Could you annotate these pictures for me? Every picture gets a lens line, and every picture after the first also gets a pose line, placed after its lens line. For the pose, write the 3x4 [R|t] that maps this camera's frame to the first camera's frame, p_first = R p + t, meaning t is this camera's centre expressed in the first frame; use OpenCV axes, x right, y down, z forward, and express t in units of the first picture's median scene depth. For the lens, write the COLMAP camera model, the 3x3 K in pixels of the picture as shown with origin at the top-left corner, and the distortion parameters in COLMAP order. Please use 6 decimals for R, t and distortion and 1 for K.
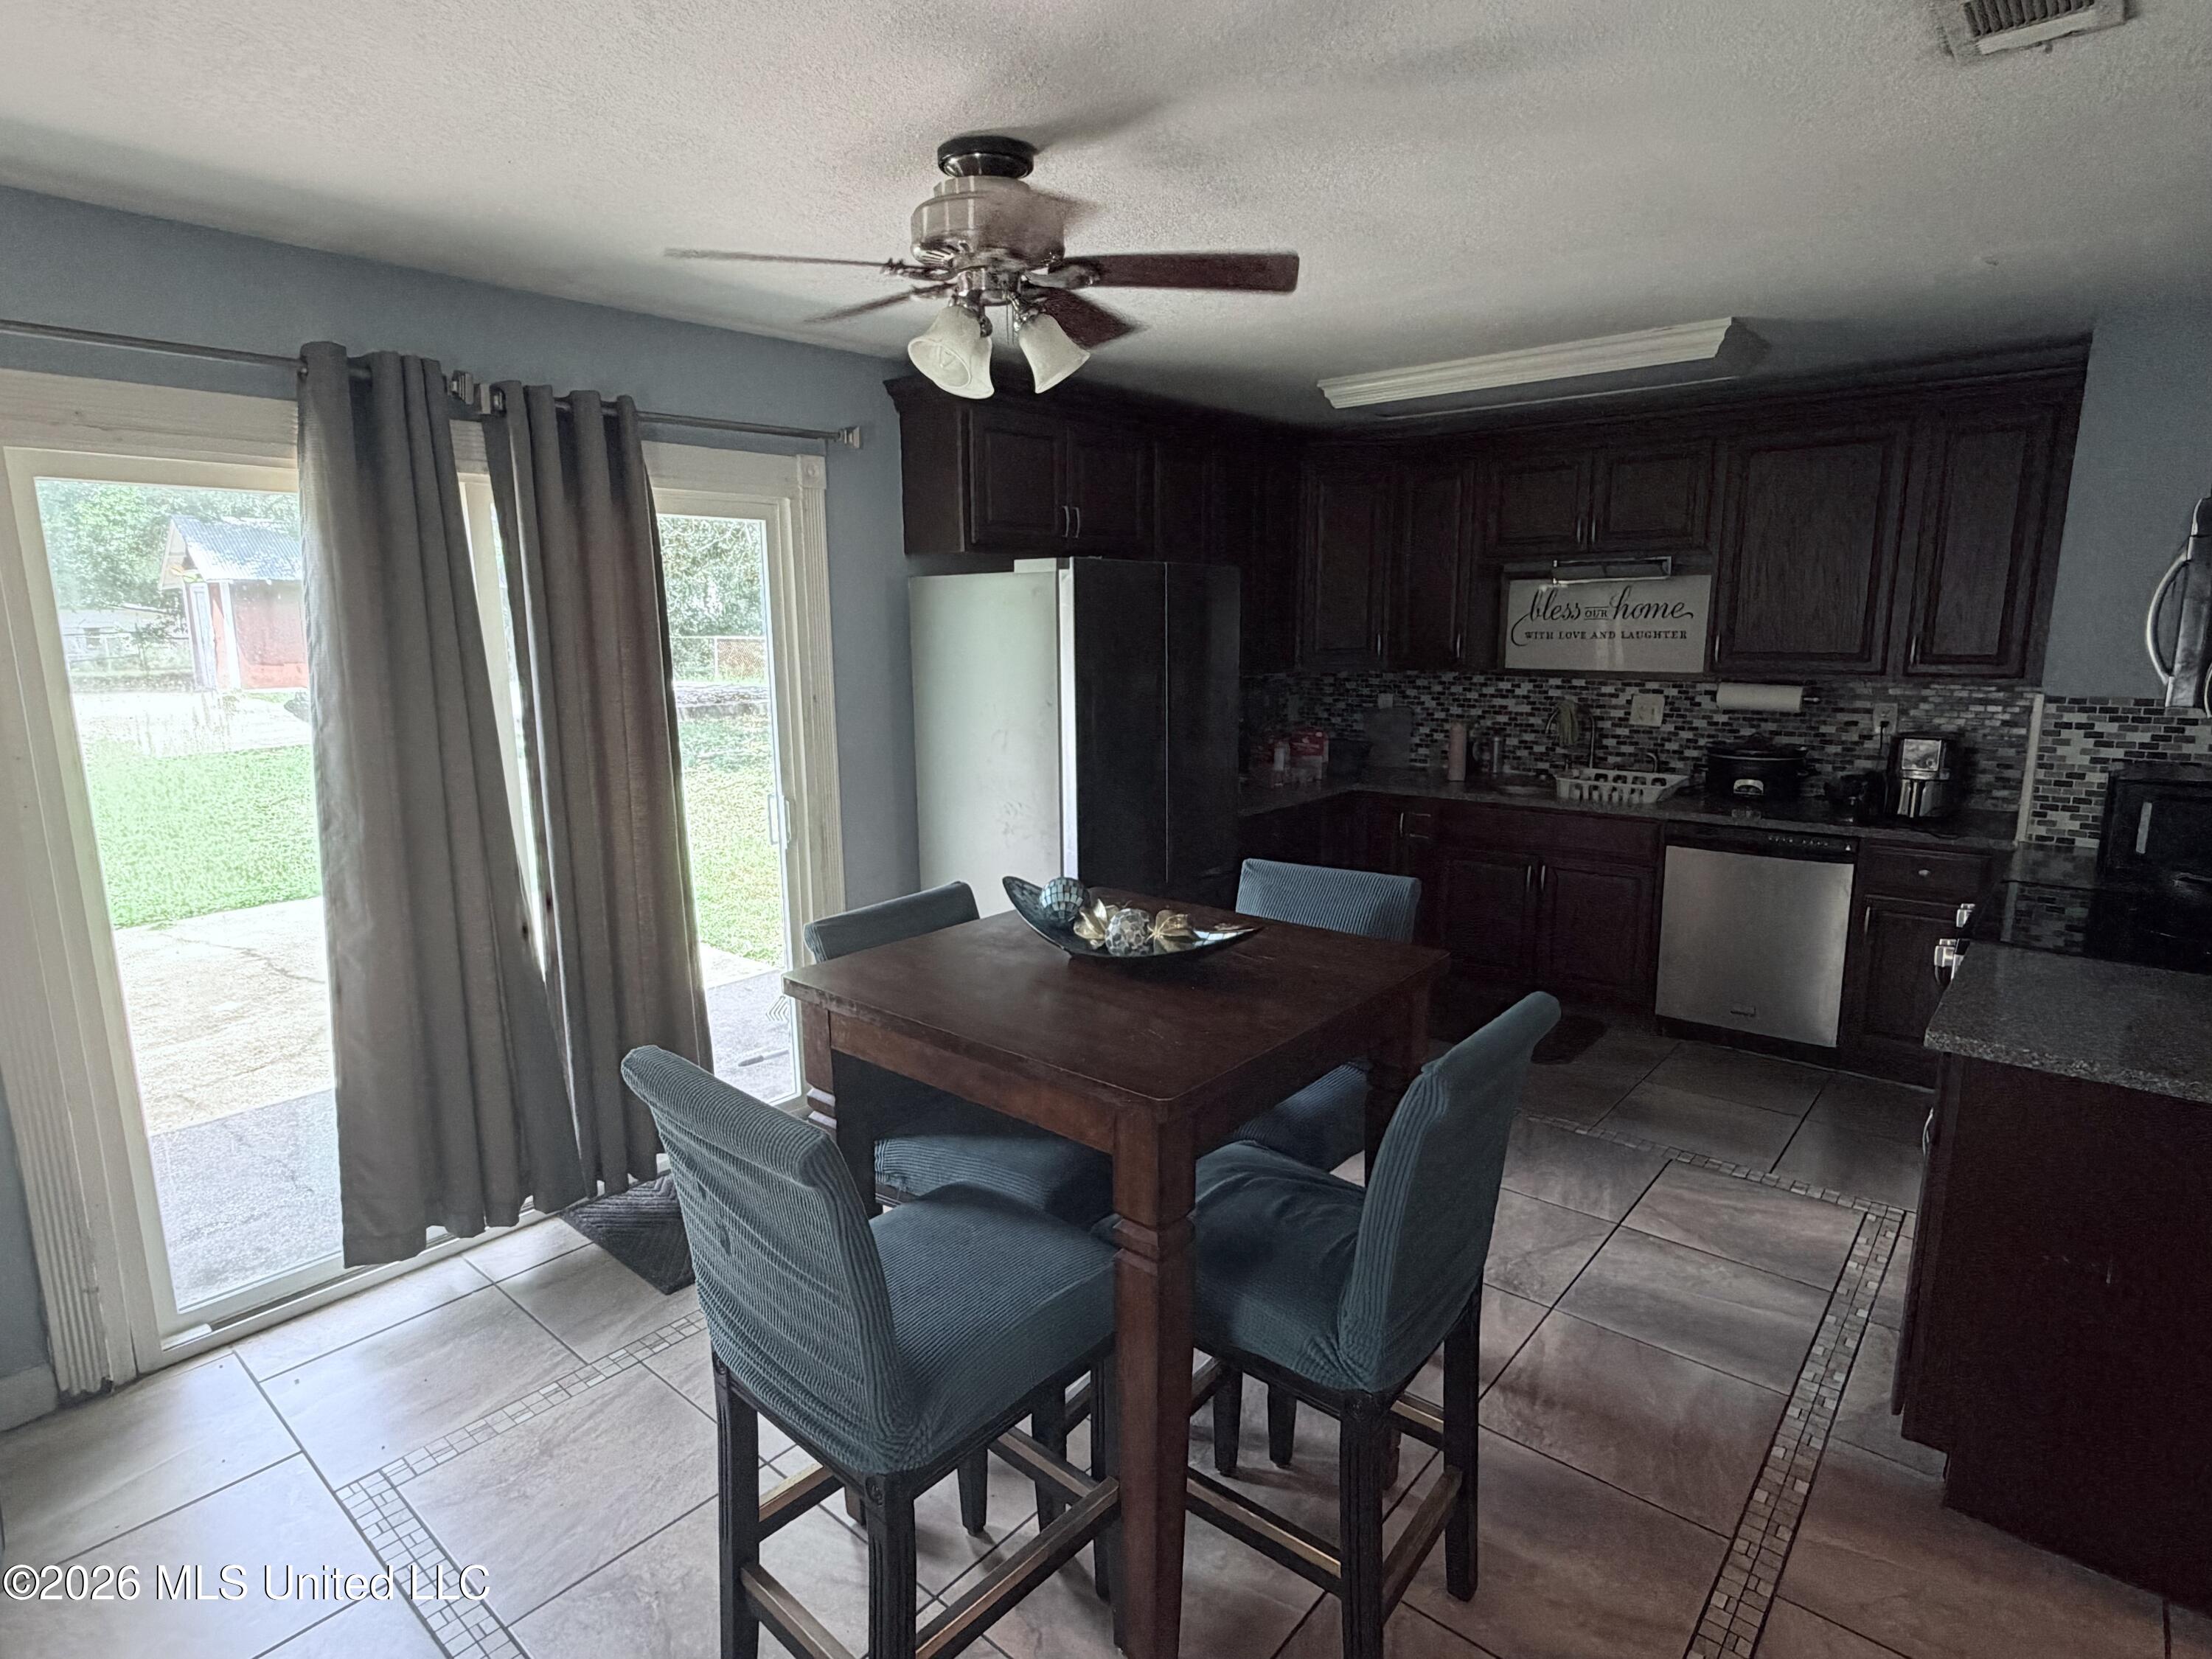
lens RADIAL K [[1161.0, 0, 1103.0], [0, 1161.0, 827.5], [0, 0, 1]] dist [0.000807, -0.000070]
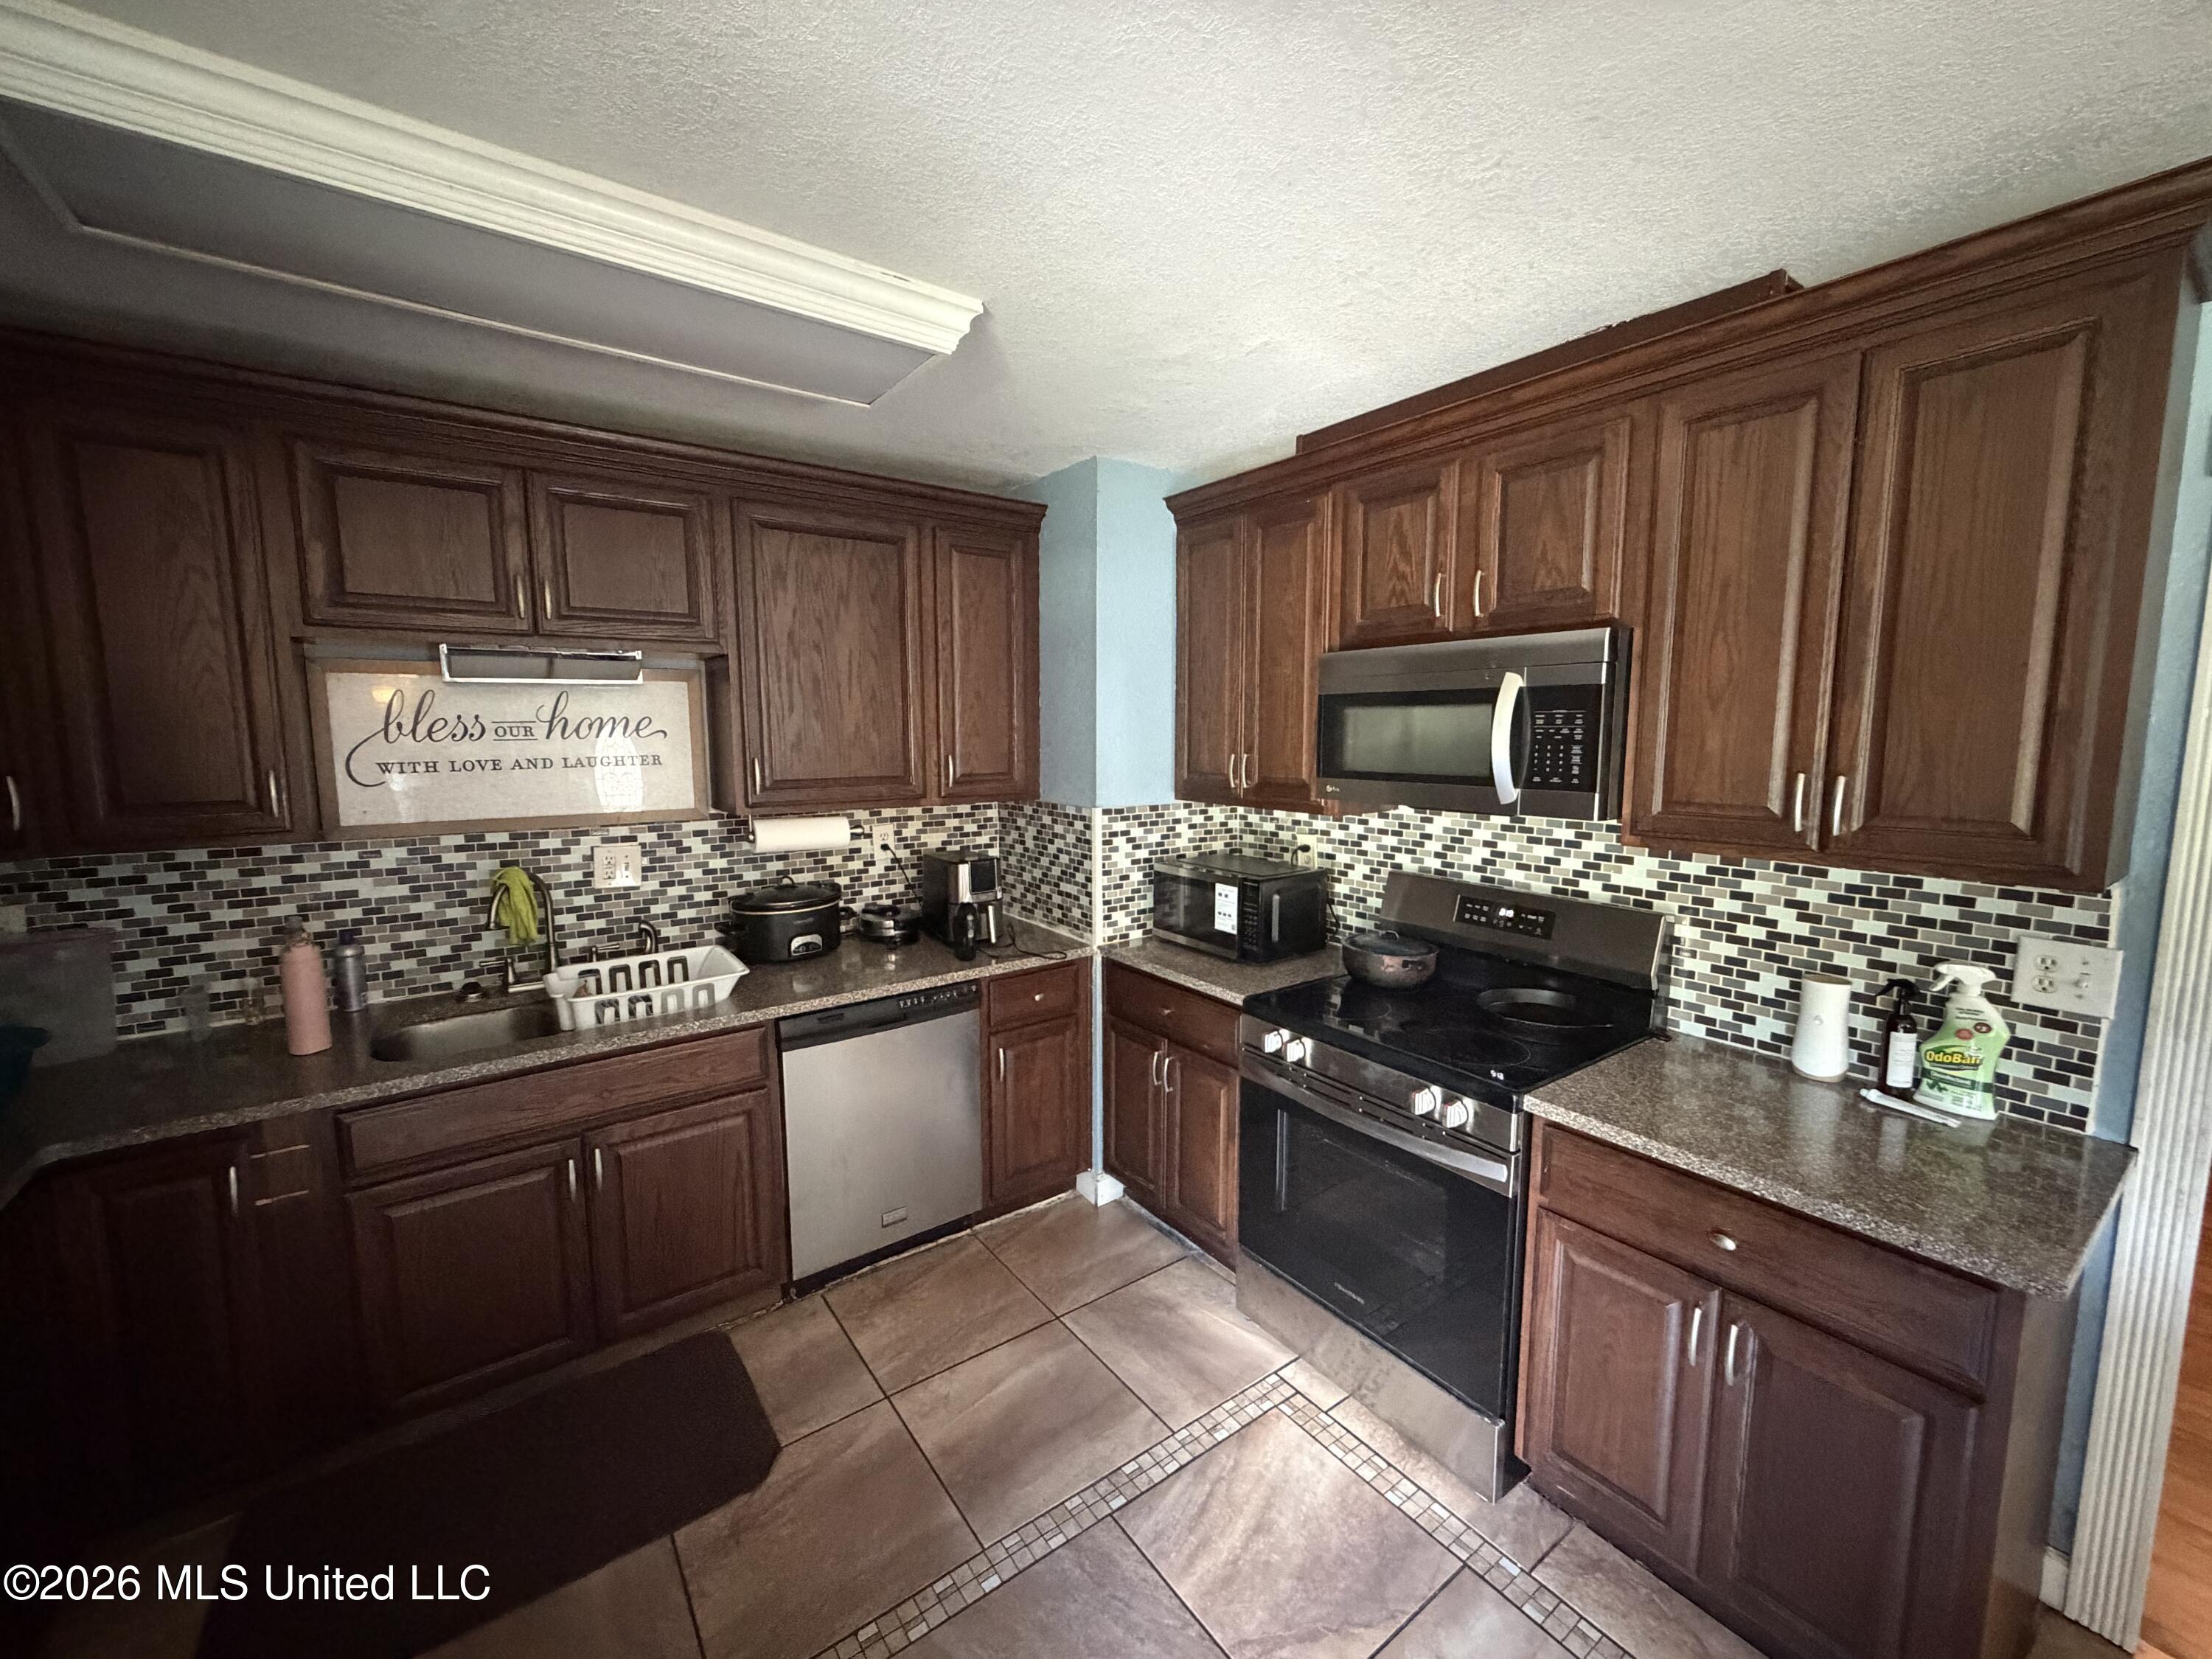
lens RADIAL K [[882.8, 0, 1107.3], [0, 882.8, 830.7], [0, 0, 1]] dist [-0.000053, 0.000389]
pose [[0.230817, -0.107773, 0.967010, 0.017780], [0.173820, 0.982427, 0.068001, -0.110229], [-0.957345, 0.152390, 0.245494, 0.594436]]
